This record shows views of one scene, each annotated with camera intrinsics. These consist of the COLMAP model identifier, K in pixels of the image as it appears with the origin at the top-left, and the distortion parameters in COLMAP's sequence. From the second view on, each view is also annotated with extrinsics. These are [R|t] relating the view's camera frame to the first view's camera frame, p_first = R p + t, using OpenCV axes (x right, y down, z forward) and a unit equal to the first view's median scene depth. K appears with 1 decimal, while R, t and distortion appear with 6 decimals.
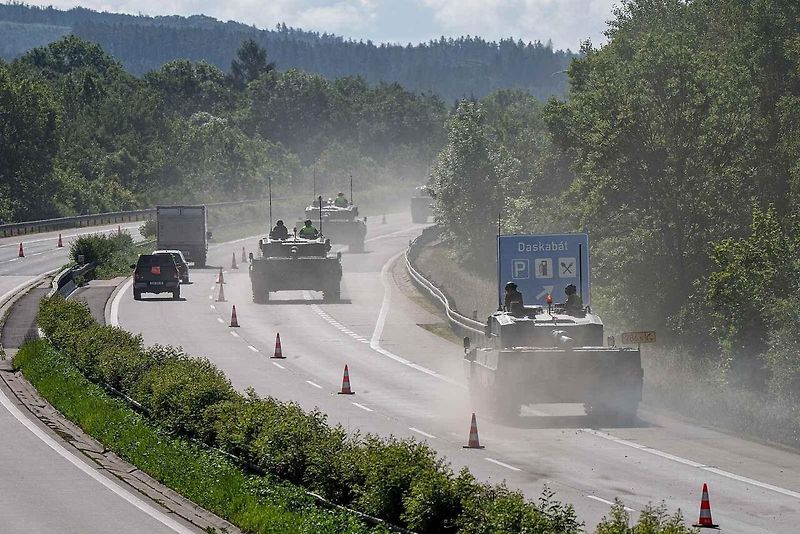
lens RADIAL K [[3031.6, 0, 400.0], [0, 3031.6, 267.0], [0, 0, 1]] dist [0.100129, 4.049575]
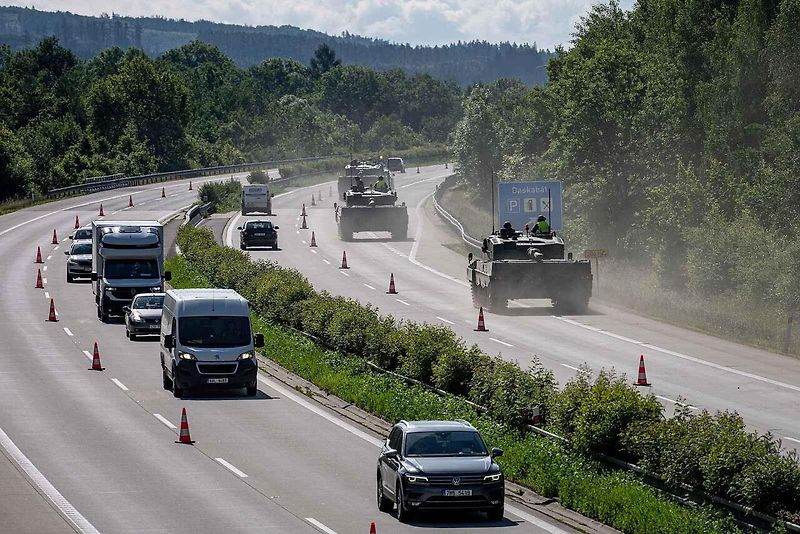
lens RADIAL K [[3031.6, 0, 400.0], [0, 3031.6, 267.0], [0, 0, 1]] dist [0.100129, 4.049575]
pose [[0.999926, -0.002535, -0.011870, 0.002904], [0.003009, 0.999192, 0.040067, -0.027384], [0.011759, -0.040099, 0.999127, -0.421306]]
